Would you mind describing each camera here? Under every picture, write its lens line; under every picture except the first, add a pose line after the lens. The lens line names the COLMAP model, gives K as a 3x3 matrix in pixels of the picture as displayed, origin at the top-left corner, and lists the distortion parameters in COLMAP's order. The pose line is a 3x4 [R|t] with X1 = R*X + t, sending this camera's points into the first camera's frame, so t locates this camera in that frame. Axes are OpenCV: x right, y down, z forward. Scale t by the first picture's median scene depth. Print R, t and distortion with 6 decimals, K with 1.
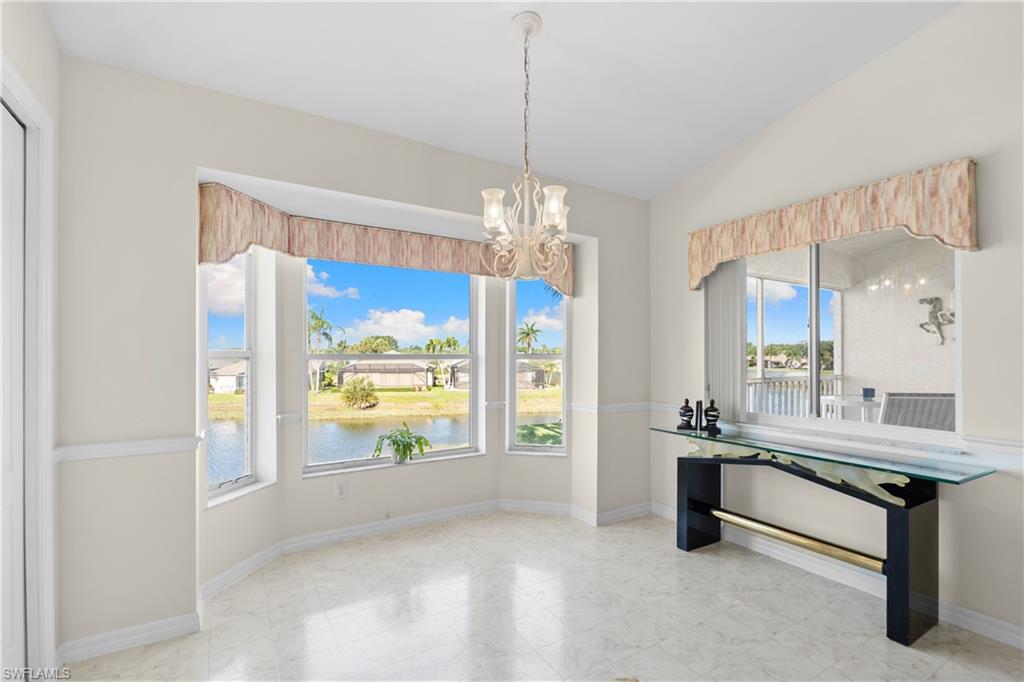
lens RADIAL K [[460.6, 0, 509.6], [0, 460.6, 354.9], [0, 0, 1]] dist [0.002063, 0.000221]
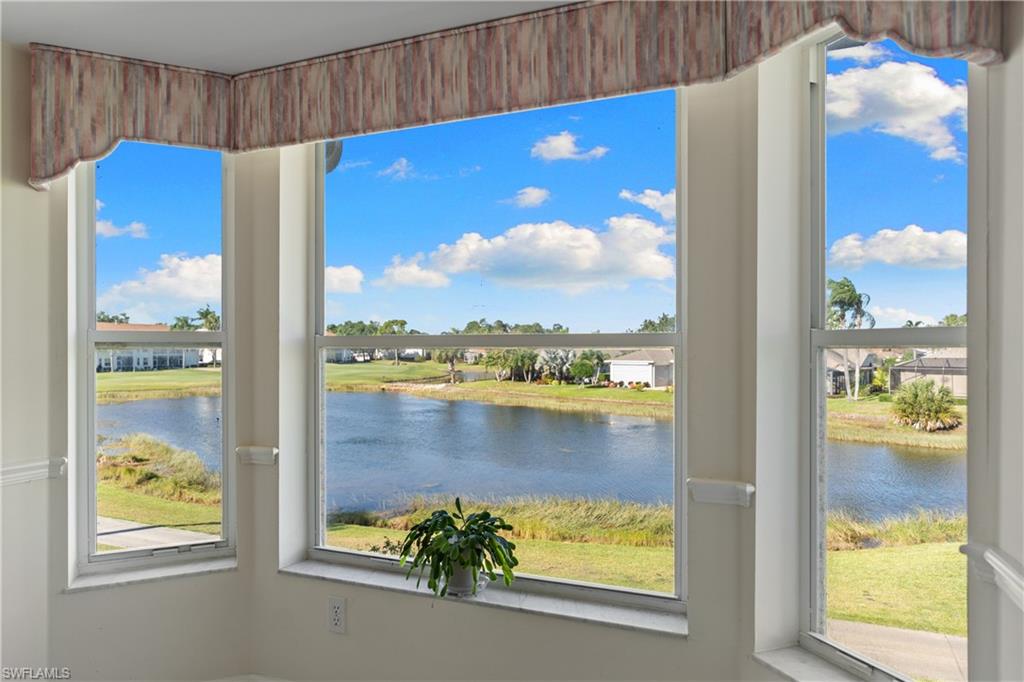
lens RADIAL K [[625.0, 0, 510.7], [0, 625.0, 346.6], [0, 0, 1]] dist [-0.003623, 0.001209]
pose [[0.598775, -0.000103, -0.800917, 0.244604], [0.002556, 0.999995, 0.001783, 0.008361], [0.800913, -0.003115, 0.598772, 0.678696]]
